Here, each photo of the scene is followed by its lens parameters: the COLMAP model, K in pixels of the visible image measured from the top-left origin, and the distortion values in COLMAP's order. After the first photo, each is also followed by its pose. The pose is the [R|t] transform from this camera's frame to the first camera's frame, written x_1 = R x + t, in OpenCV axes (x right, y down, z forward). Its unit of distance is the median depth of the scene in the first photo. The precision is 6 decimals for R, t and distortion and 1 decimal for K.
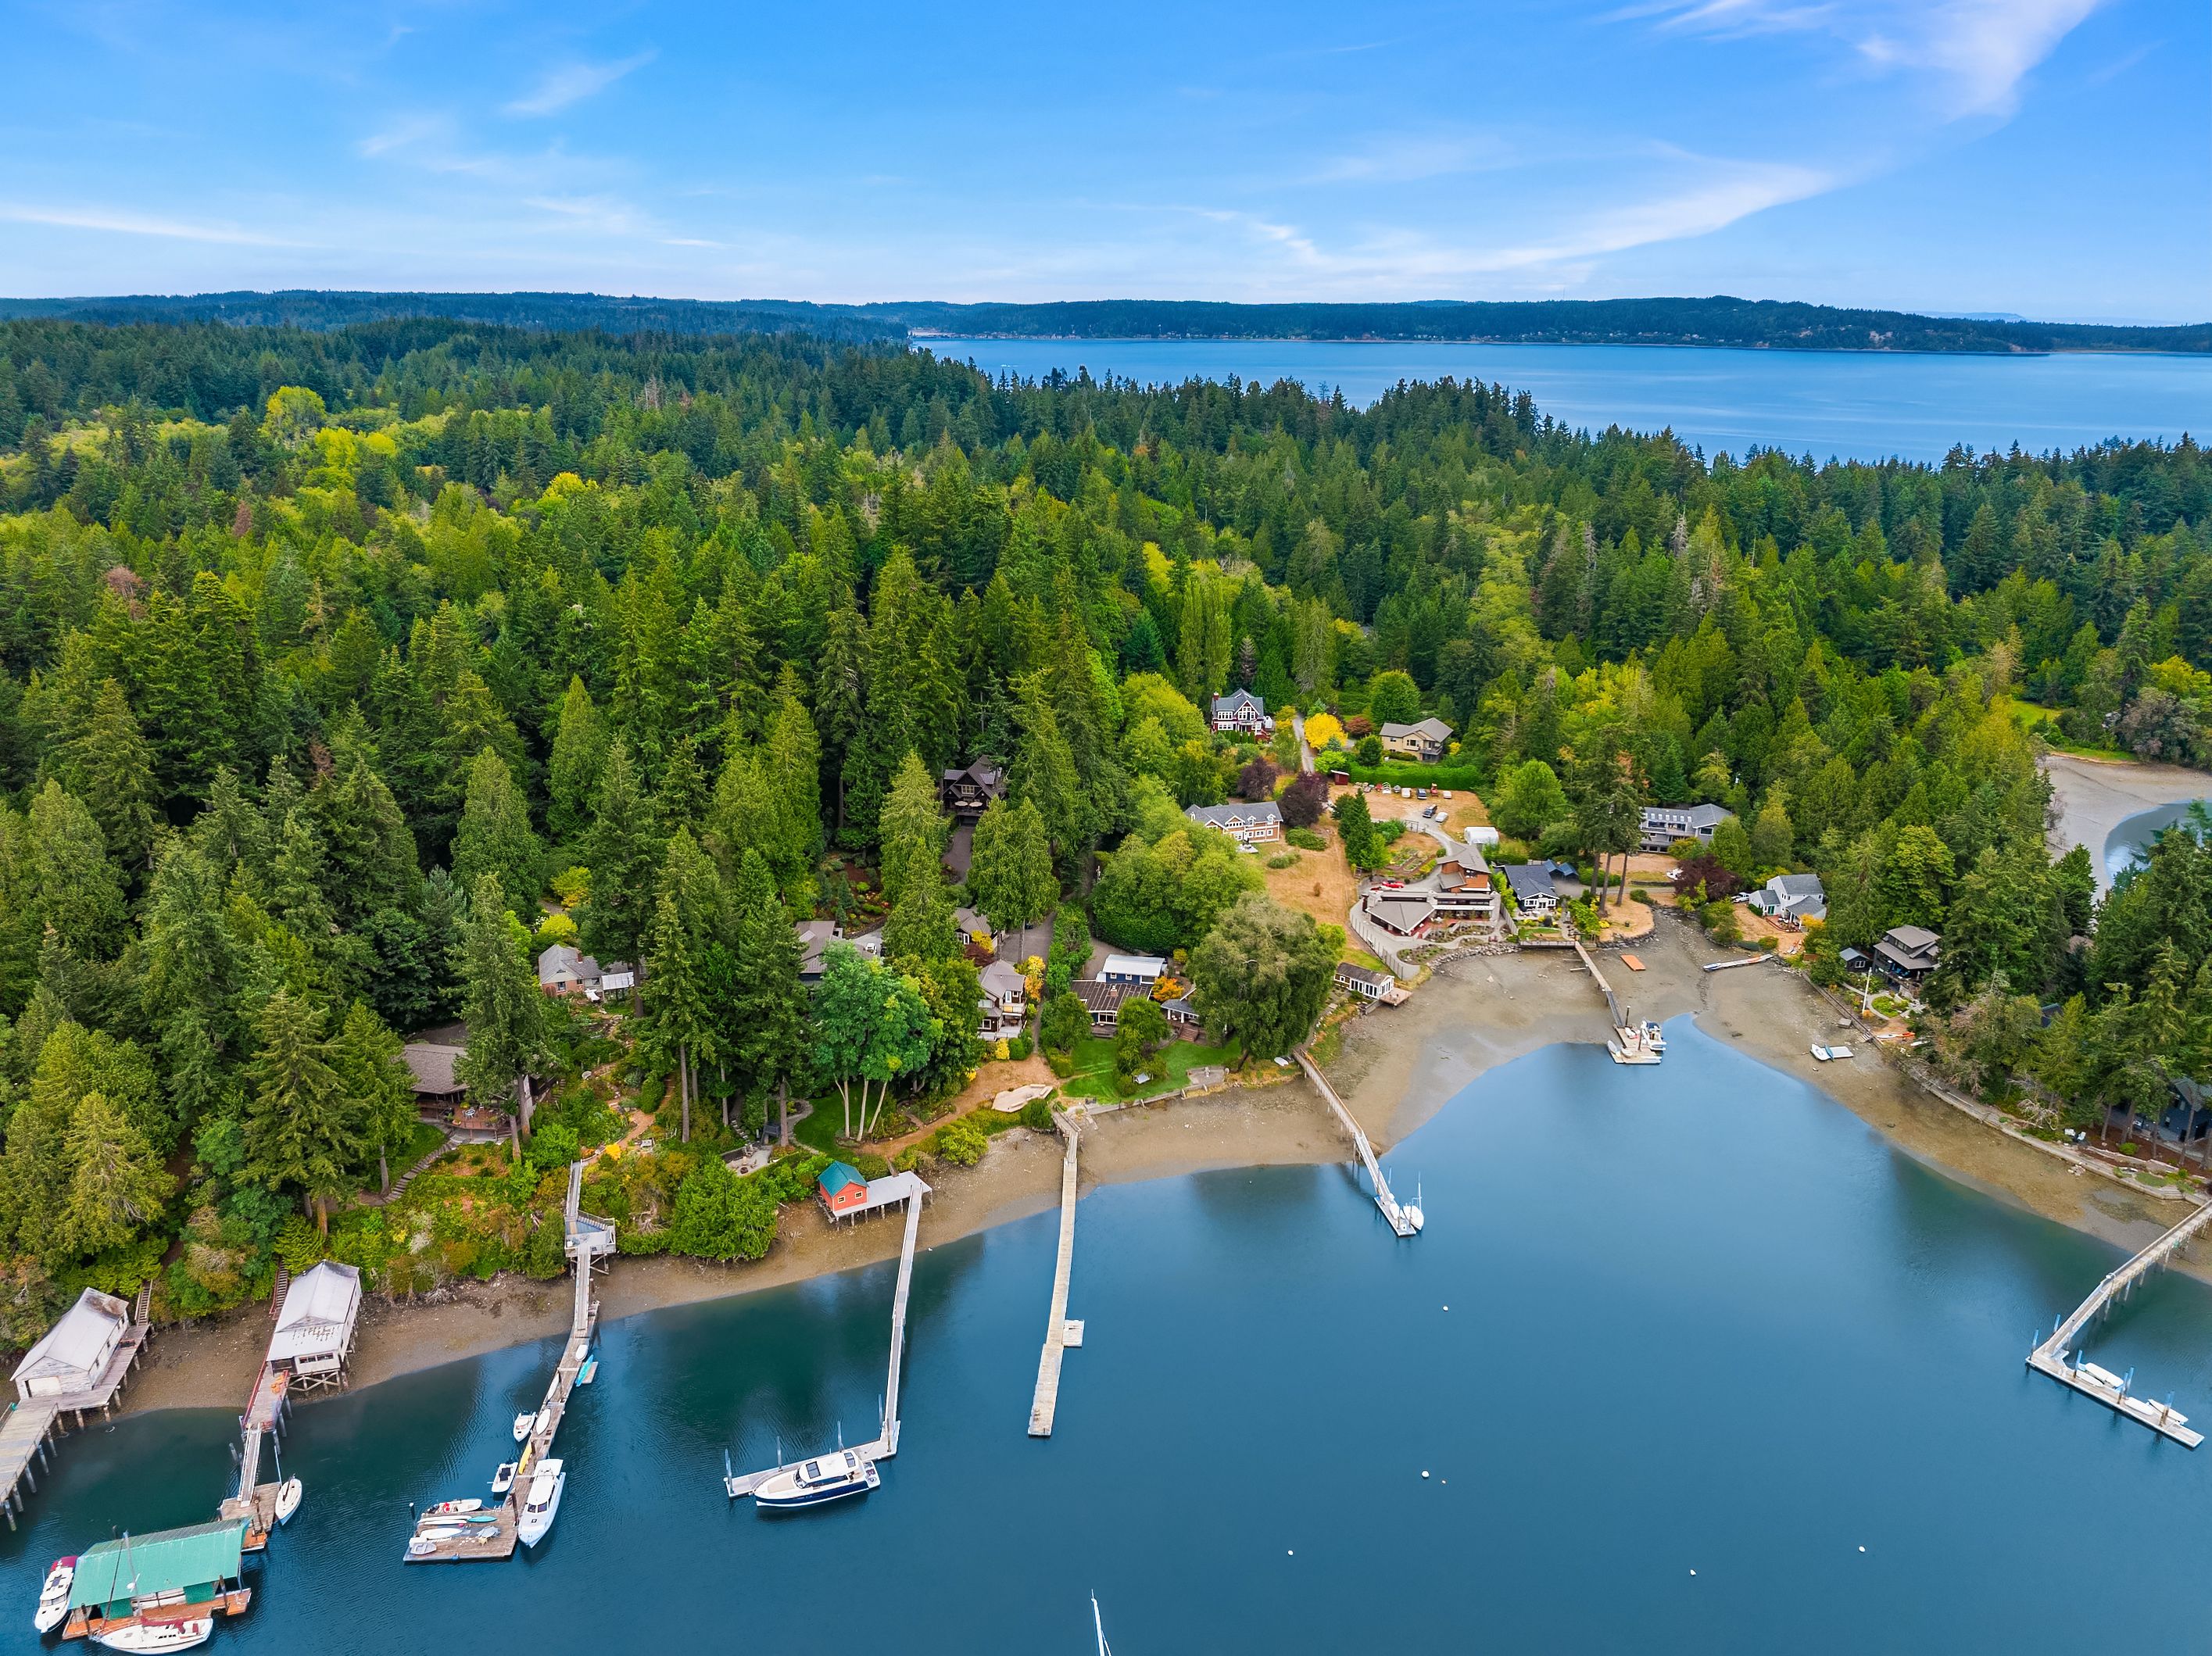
lens RADIAL K [[1594.8, 0, 1087.4], [0, 1594.8, 833.7], [0, 0, 1]] dist [-0.040473, -0.002207]
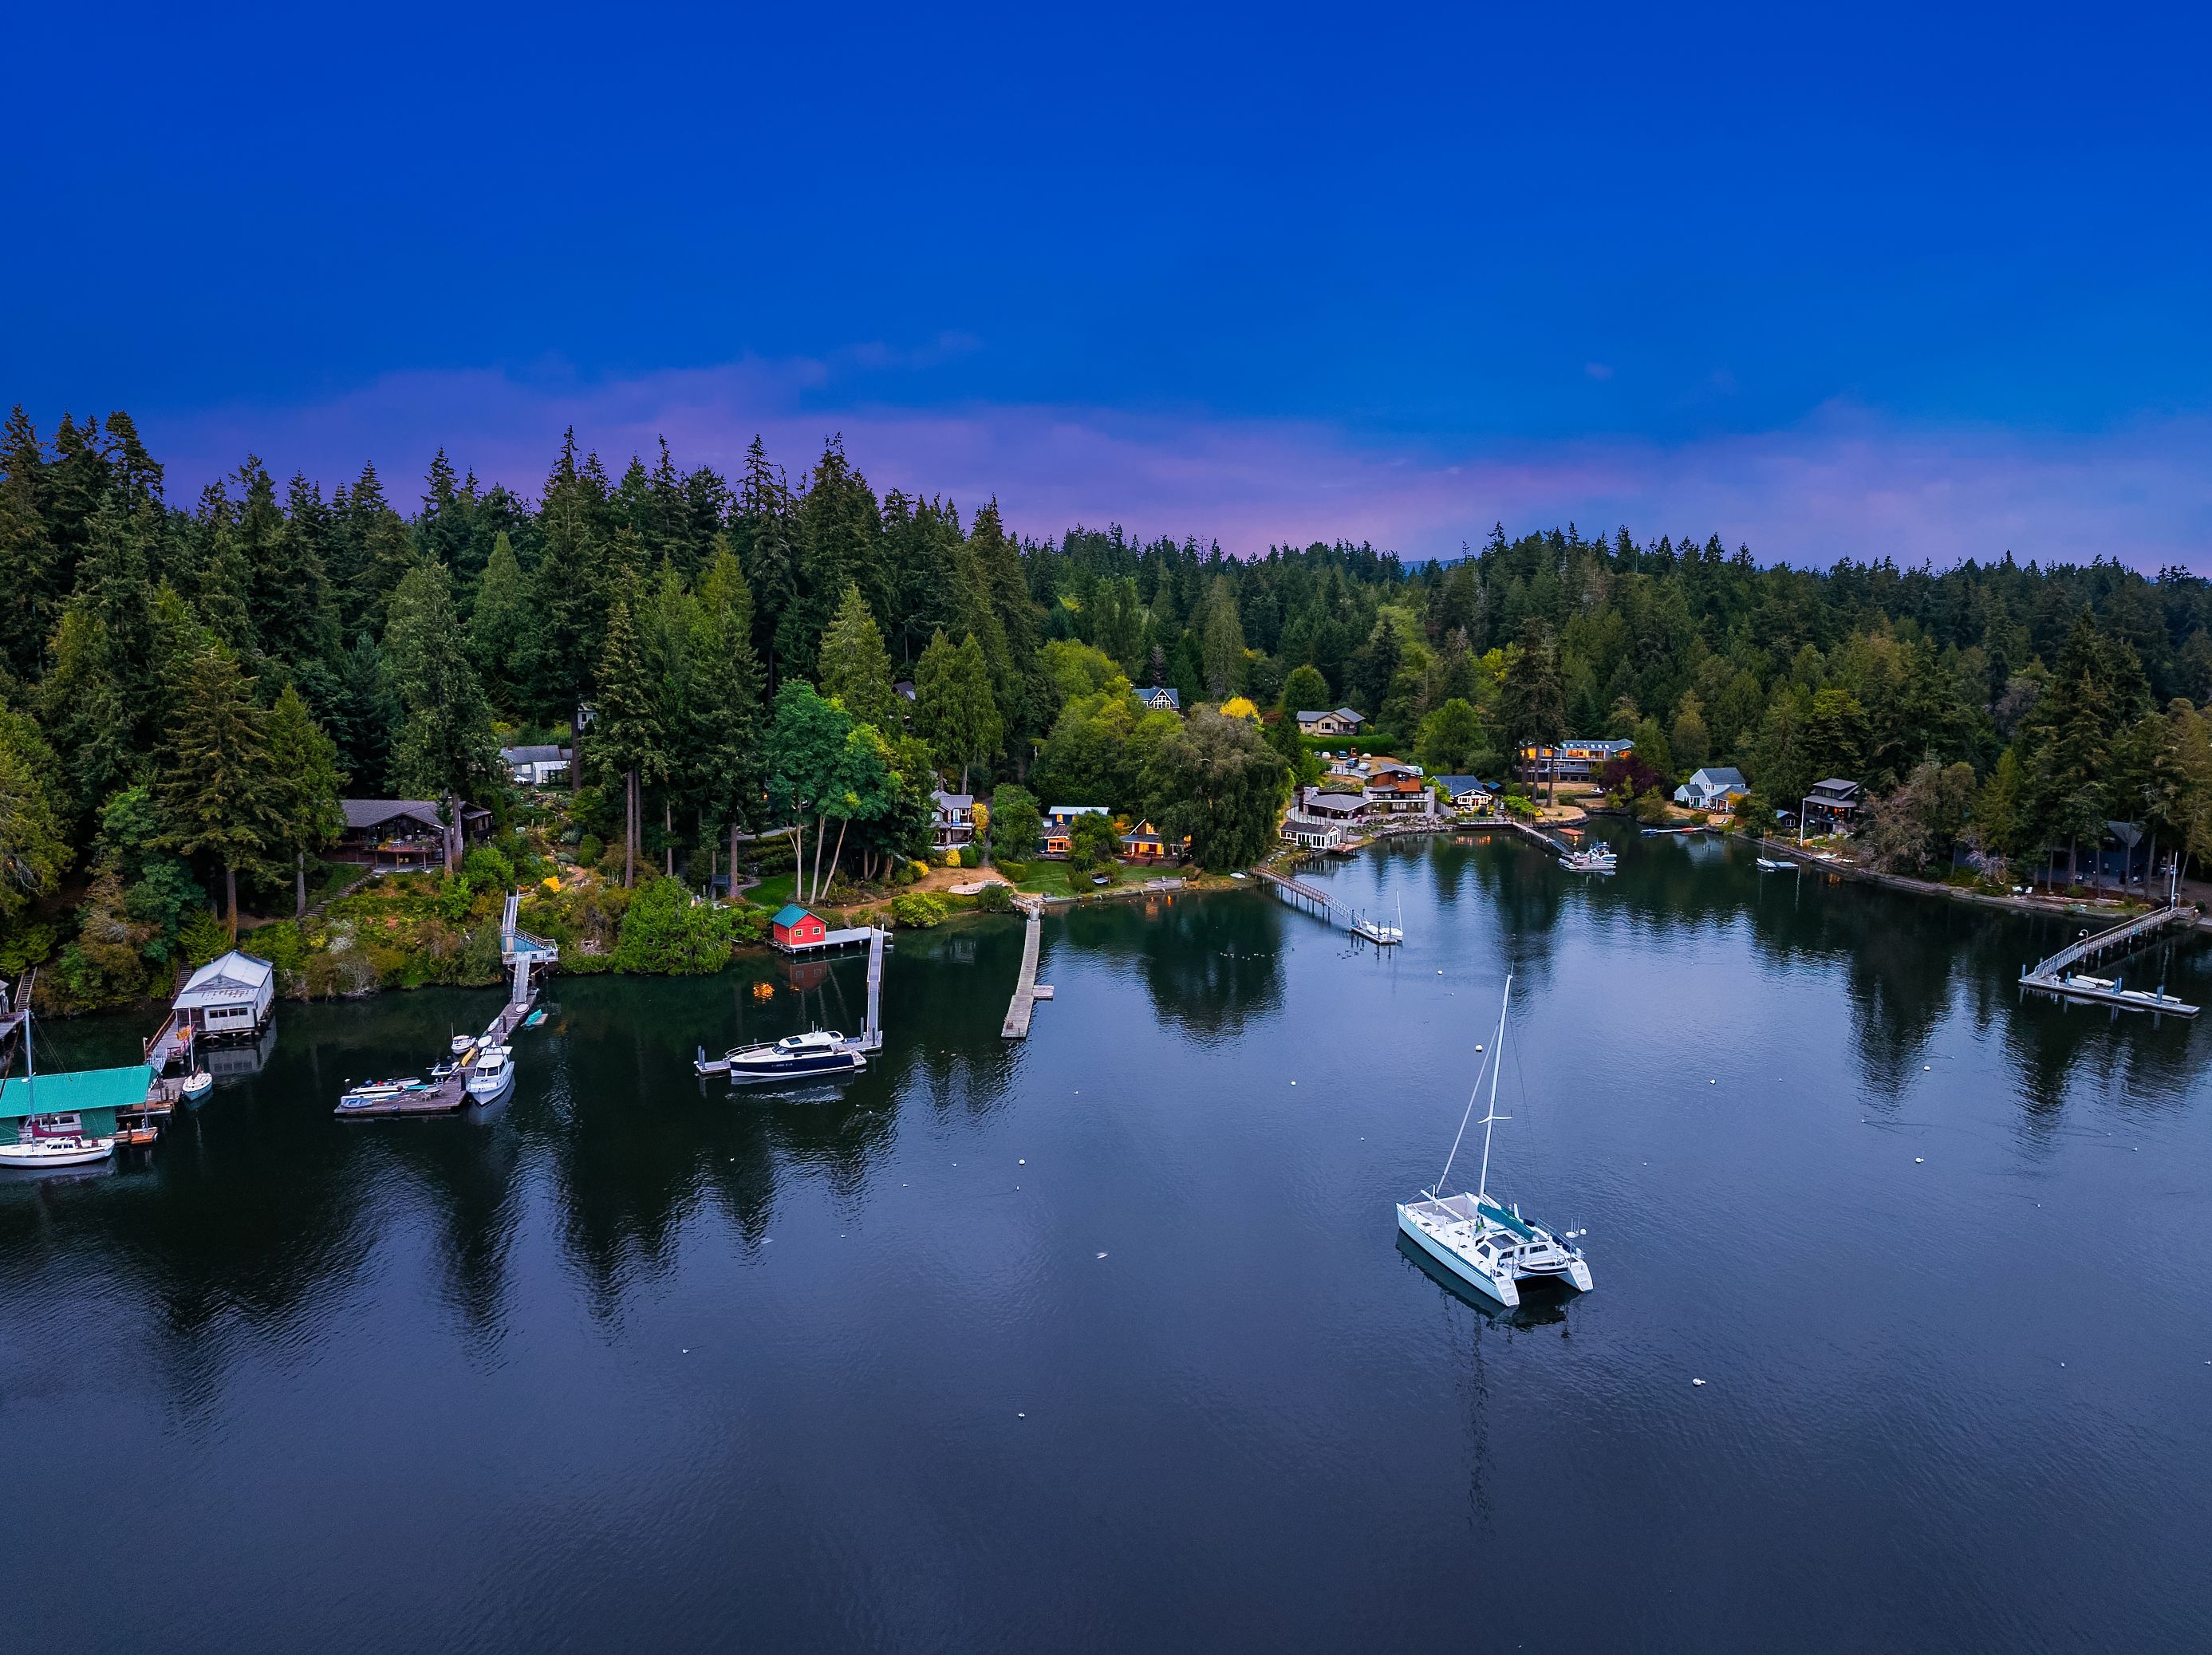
lens RADIAL K [[1632.7, 0, 1106.0], [0, 1632.7, 827.5], [0, 0, 1]] dist [-0.041822, -0.002657]
pose [[0.995390, -0.009084, 0.095481, -0.047819], [0.024819, 0.985993, -0.164930, 0.245013], [-0.092646, 0.166540, 0.981673, 0.017518]]
